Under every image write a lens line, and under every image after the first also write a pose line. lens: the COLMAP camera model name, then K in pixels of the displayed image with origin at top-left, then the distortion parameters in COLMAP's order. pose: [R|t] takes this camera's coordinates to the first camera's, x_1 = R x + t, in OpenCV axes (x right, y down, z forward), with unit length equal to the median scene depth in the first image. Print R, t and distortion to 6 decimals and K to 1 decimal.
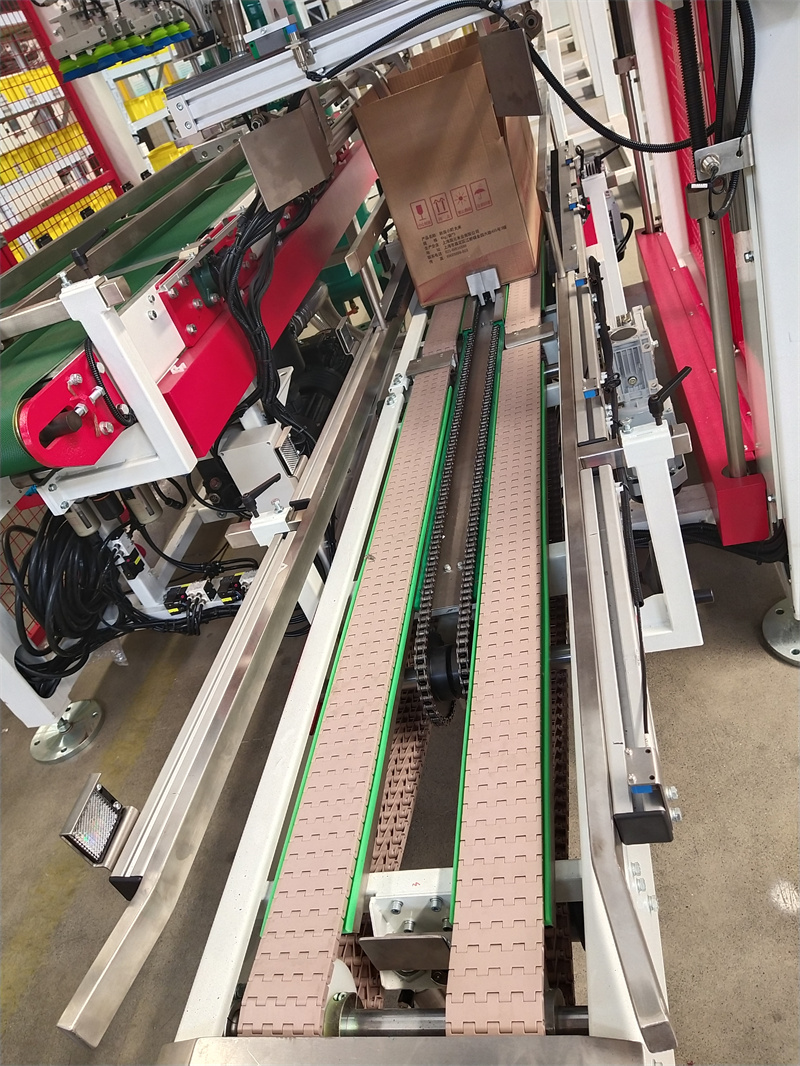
lens RADIAL K [[810.2, 0, 397.2], [0, 810.2, 535.2], [0, 0, 1]] dist [0.089524, -0.001904]
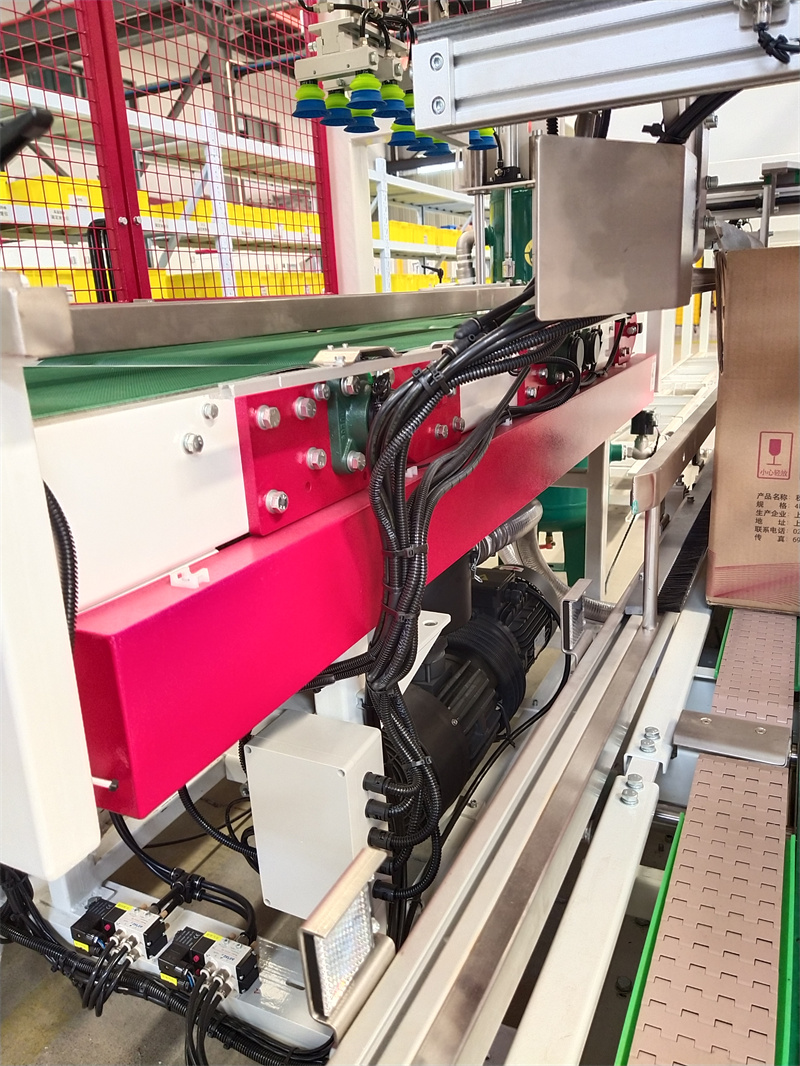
lens RADIAL K [[810.2, 0, 397.2], [0, 810.2, 535.2], [0, 0, 1]] dist [0.089524, -0.001904]
pose [[0.917929, 0.347459, -0.191517, -0.080446], [-0.383743, 0.900120, -0.206217, -0.139331], [0.100736, 0.262786, 0.959581, 0.481569]]
